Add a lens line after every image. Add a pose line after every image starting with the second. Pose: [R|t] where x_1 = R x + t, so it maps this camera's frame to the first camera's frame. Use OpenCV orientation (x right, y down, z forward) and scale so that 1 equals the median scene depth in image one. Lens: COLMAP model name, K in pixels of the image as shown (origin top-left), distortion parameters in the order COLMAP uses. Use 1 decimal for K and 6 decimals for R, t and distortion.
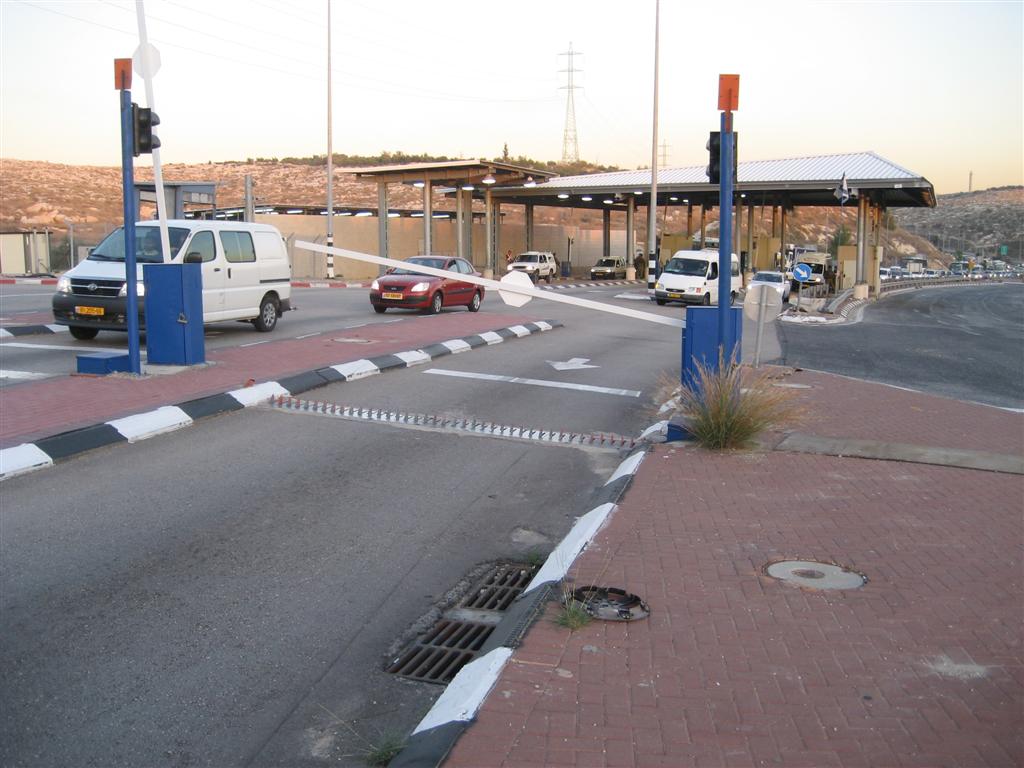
lens RADIAL K [[1043.4, 0, 512.0], [0, 1043.4, 384.0], [0, 0, 1]] dist [-0.144986, 0.202582]
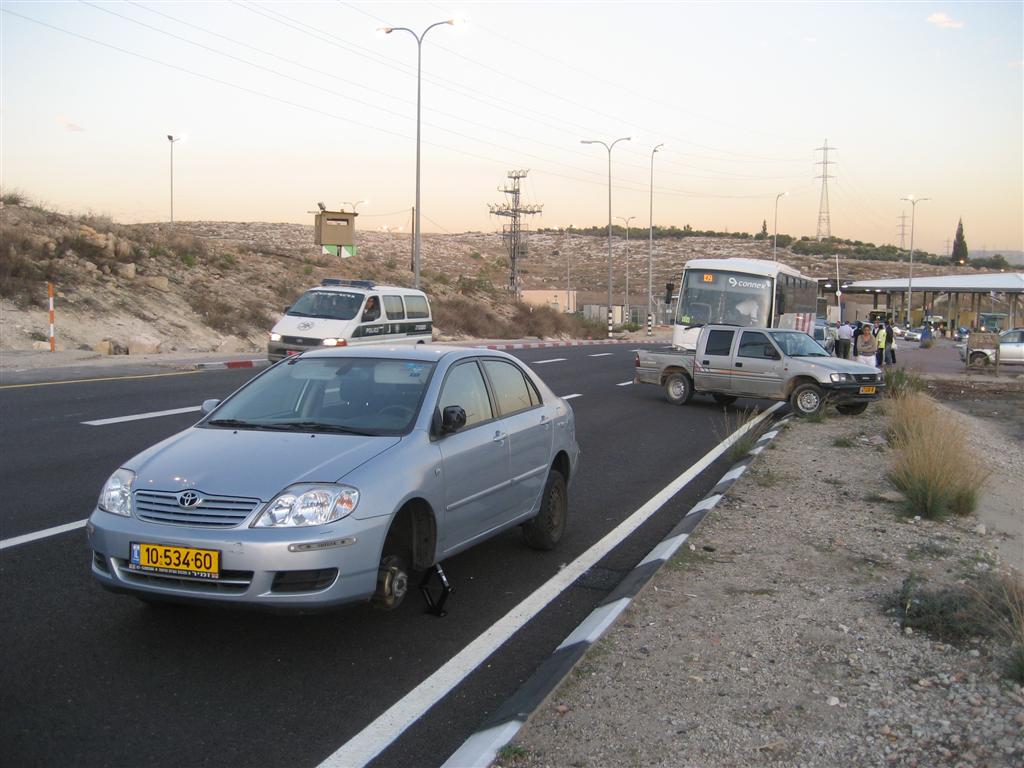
lens RADIAL K [[1043.4, 0, 512.0], [0, 1043.4, 384.0], [0, 0, 1]] dist [-0.144986, 0.202582]
pose [[0.976840, 0.028414, -0.212078, -0.035294], [-0.039663, 0.998012, -0.048978, 0.023965], [0.210264, 0.056255, 0.976025, -0.209239]]
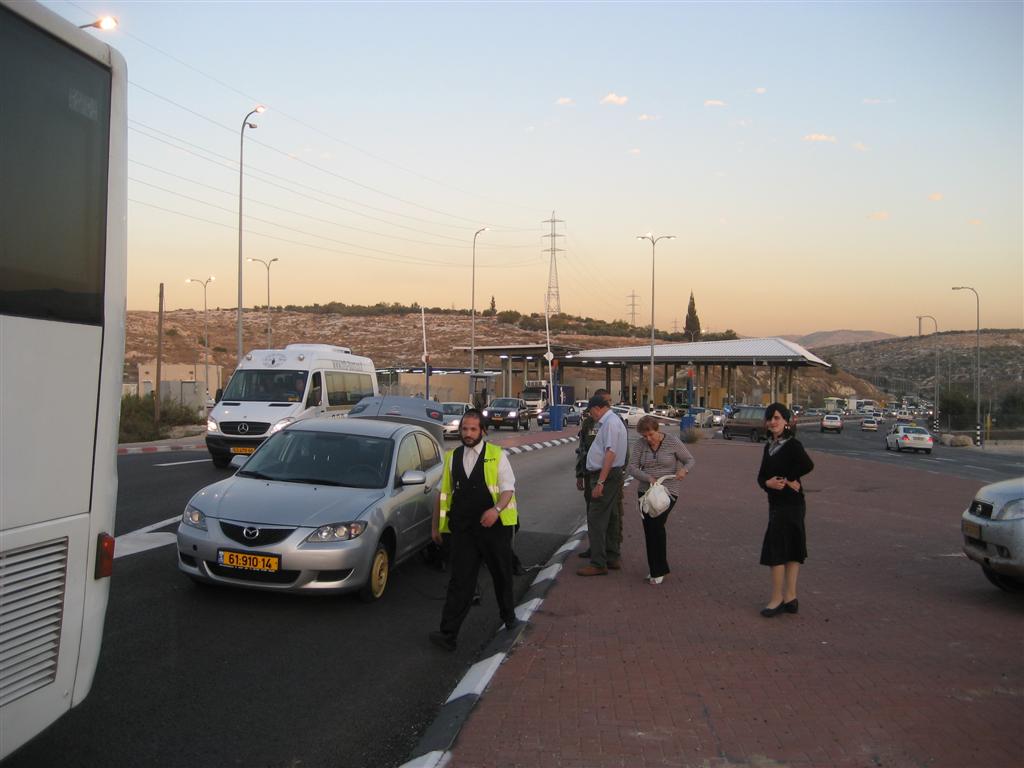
lens RADIAL K [[1043.4, 0, 512.0], [0, 1043.4, 384.0], [0, 0, 1]] dist [-0.144986, 0.202582]
pose [[0.999490, 0.004615, 0.031600, -0.022716], [-0.000353, 0.991036, -0.133594, 0.012390], [-0.031933, 0.133515, 0.990532, -0.109920]]
